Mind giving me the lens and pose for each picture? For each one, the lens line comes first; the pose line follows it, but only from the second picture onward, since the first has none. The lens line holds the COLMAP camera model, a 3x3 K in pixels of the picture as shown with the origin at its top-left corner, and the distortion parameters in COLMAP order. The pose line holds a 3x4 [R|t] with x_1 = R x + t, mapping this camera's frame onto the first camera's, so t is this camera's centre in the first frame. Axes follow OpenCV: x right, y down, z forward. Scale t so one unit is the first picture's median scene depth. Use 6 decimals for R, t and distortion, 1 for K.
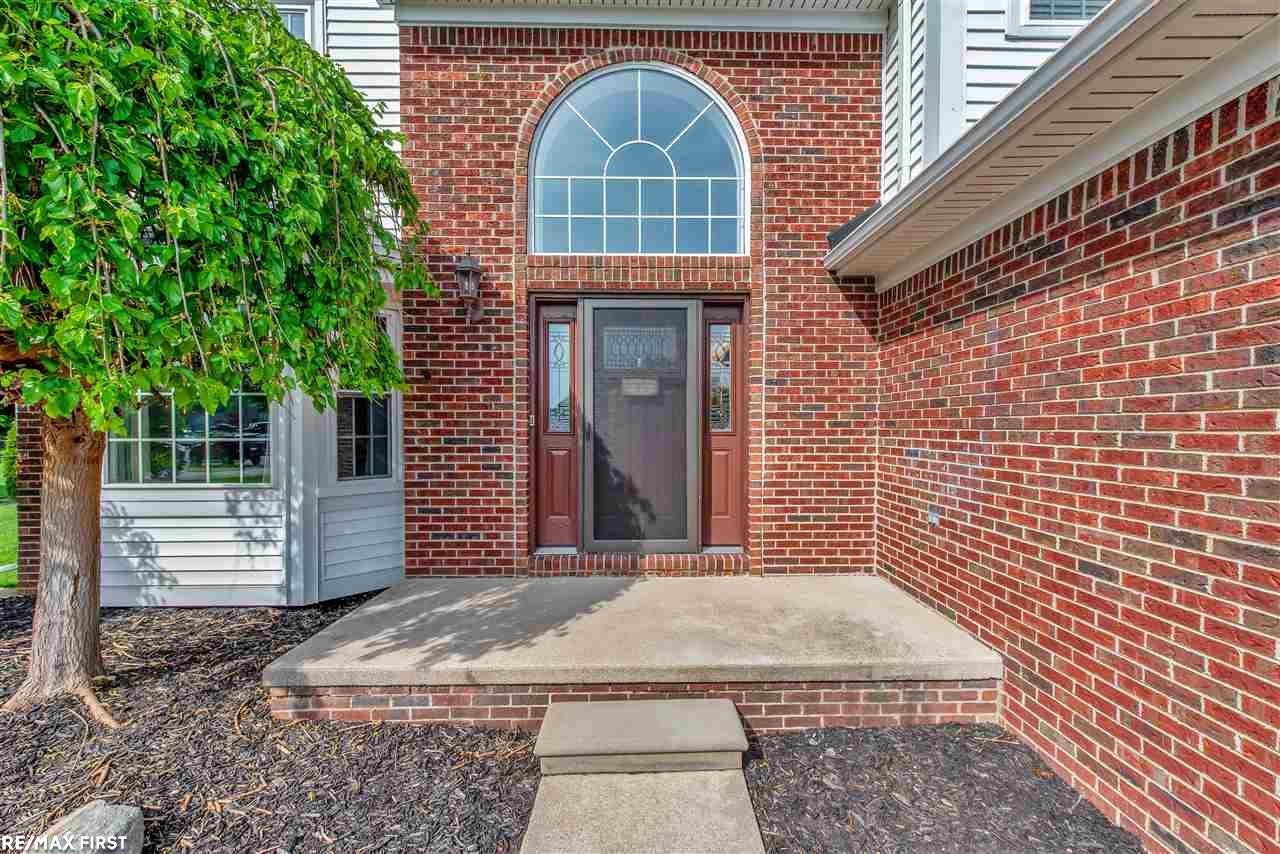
lens RADIAL K [[496.6, 0, 643.8], [0, 496.6, 436.1], [0, 0, 1]] dist [0.002521, 0.000072]
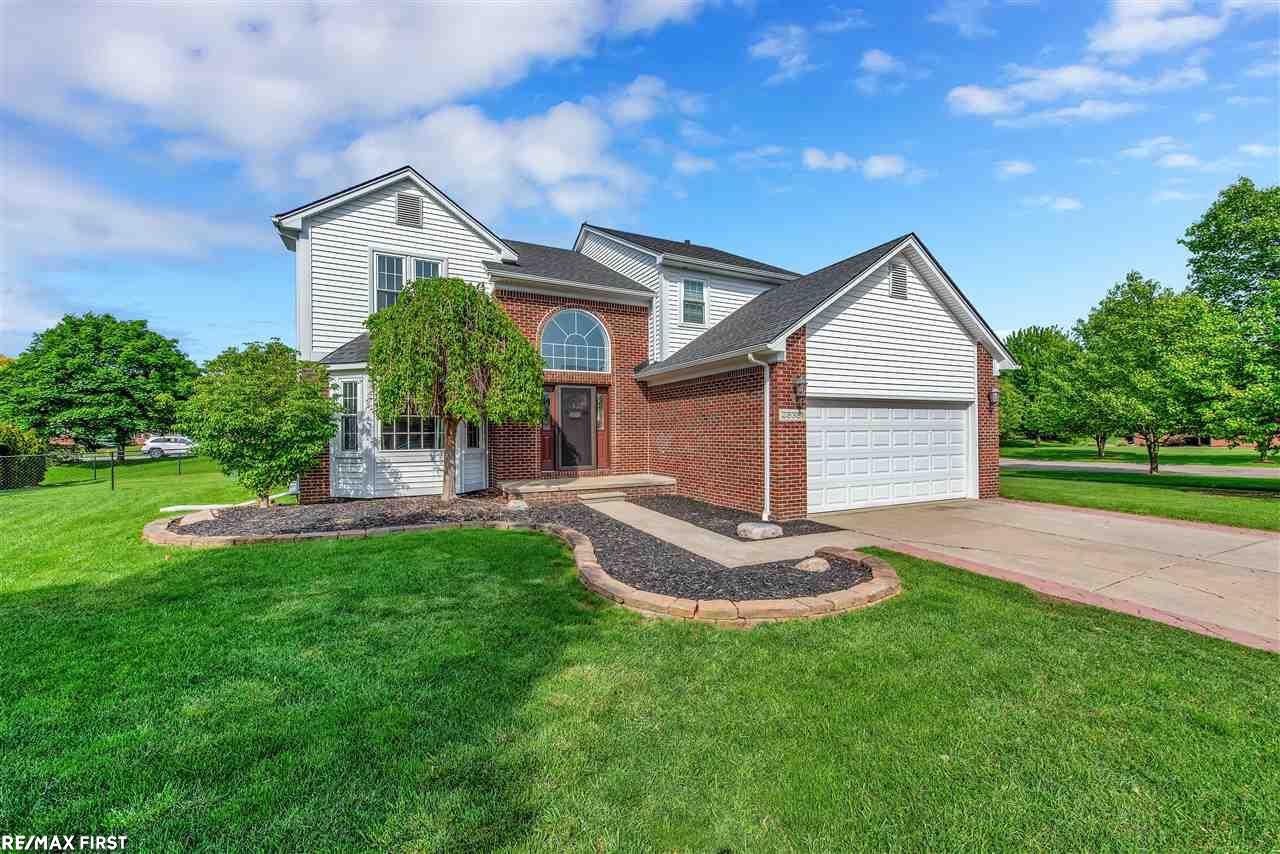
lens RADIAL K [[496.6, 0, 643.5], [0, 496.6, 427.9], [0, 0, 1]] dist [0.002521, 0.000072]
pose [[0.911531, -0.000825, 0.411230, -0.883079], [0.009444, 0.999776, -0.018929, 0.040418], [-0.411122, 0.021138, 0.911335, -1.920849]]
